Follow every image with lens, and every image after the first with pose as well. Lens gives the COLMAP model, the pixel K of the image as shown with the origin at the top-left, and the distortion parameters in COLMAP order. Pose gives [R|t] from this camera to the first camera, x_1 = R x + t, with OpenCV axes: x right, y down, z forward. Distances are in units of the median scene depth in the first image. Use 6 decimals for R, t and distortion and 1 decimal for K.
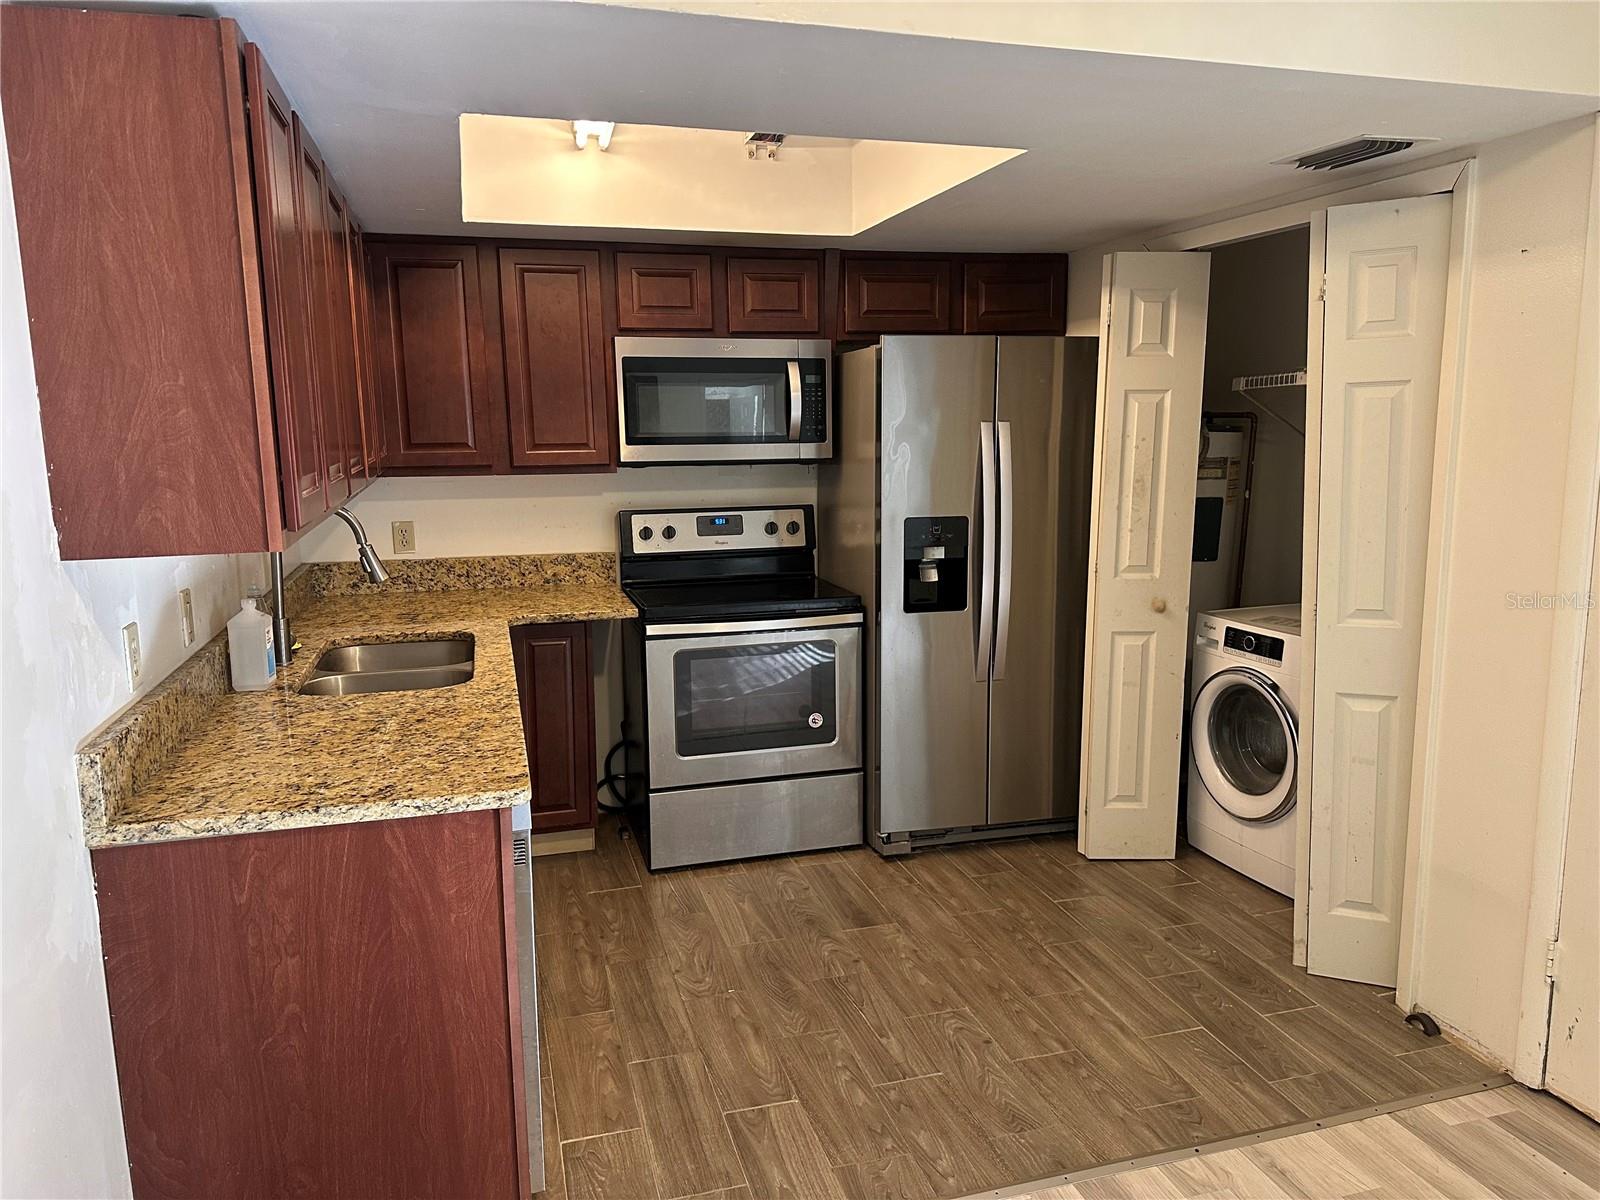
lens RADIAL K [[1125.8, 0, 806.6], [0, 1125.8, 596.8], [0, 0, 1]] dist [0.118914, -0.159875]
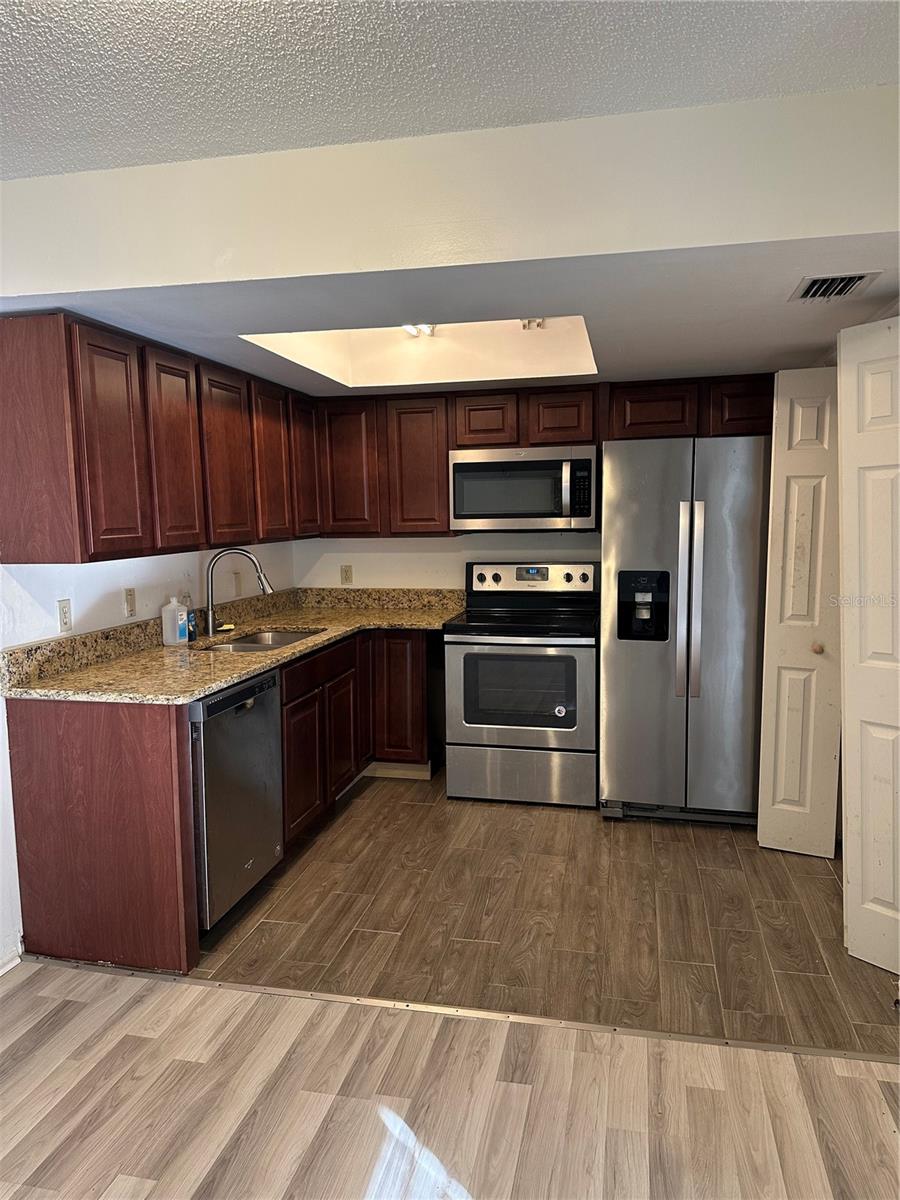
lens RADIAL K [[842.8, 0, 444.8], [0, 842.8, 599.3], [0, 0, 1]] dist [0.119957, -0.170838]
pose [[0.874789, 0.047561, -0.482164, 0.404952], [-0.070421, 0.997084, -0.029411, 0.010805], [0.479359, 0.059683, 0.875587, -0.013034]]
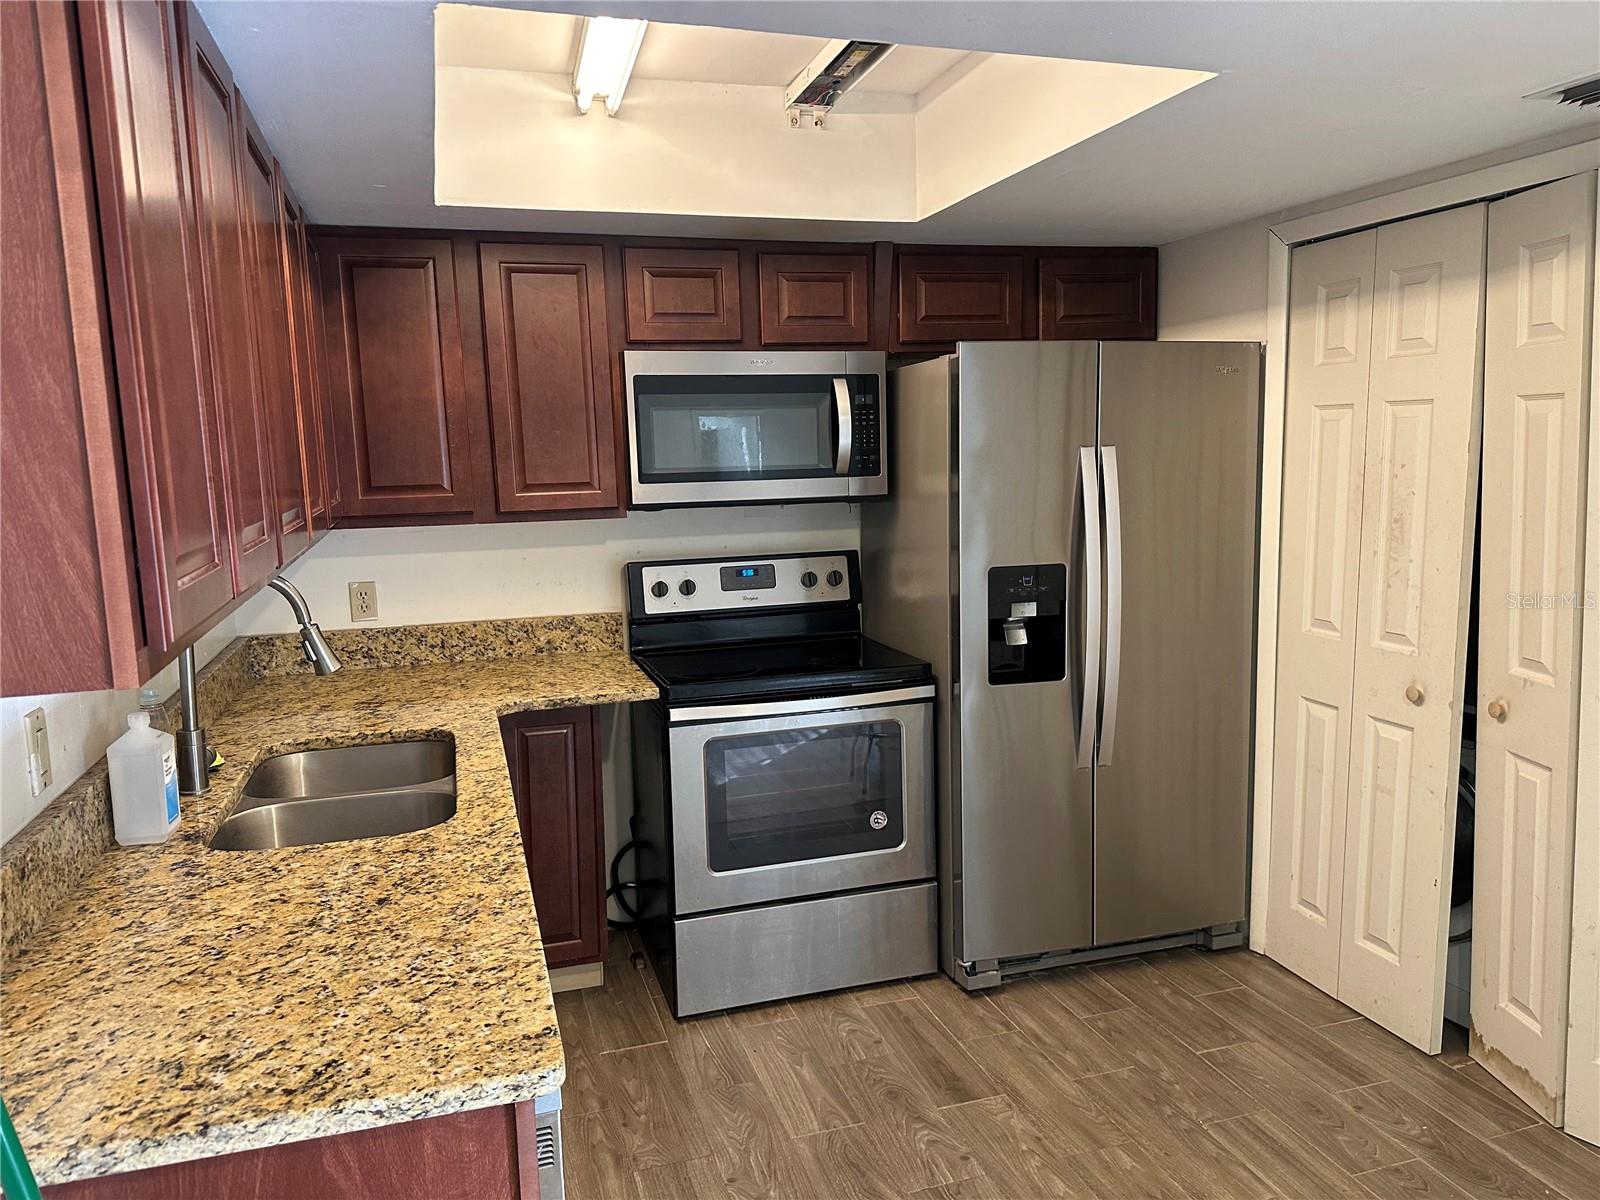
lens RADIAL K [[1129.5, 0, 794.6], [0, 1129.5, 594.6], [0, 0, 1]] dist [0.097342, -0.110600]
pose [[0.999681, -0.018432, 0.017244, -0.065416], [0.018936, 0.999385, -0.029503, -0.029488], [-0.016690, 0.029820, 0.999416, 0.196670]]
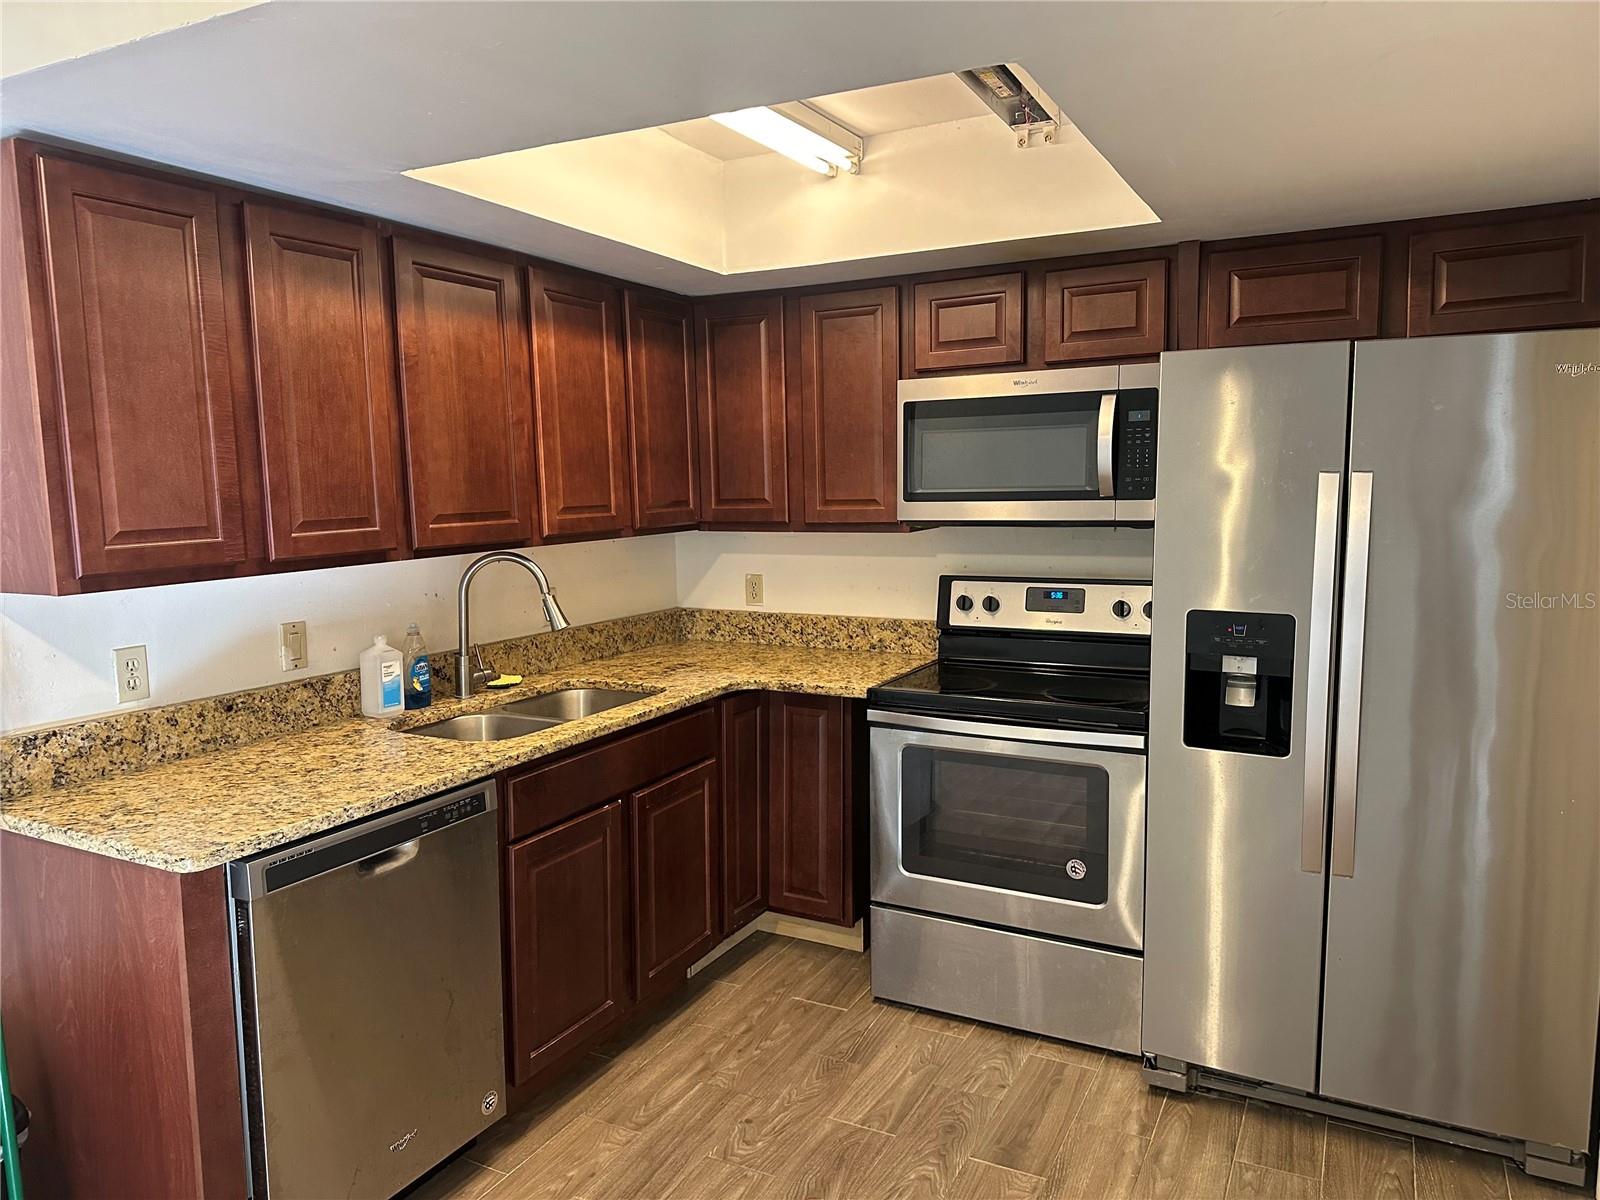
lens RADIAL K [[1123.8, 0, 782.5], [0, 1123.8, 599.3], [0, 0, 1]] dist [0.119957, -0.170838]
pose [[0.717046, 0.074067, -0.693080, 0.395336], [-0.100791, 0.994906, 0.002046, -0.052513], [0.689700, 0.068389, 0.720858, 0.320328]]
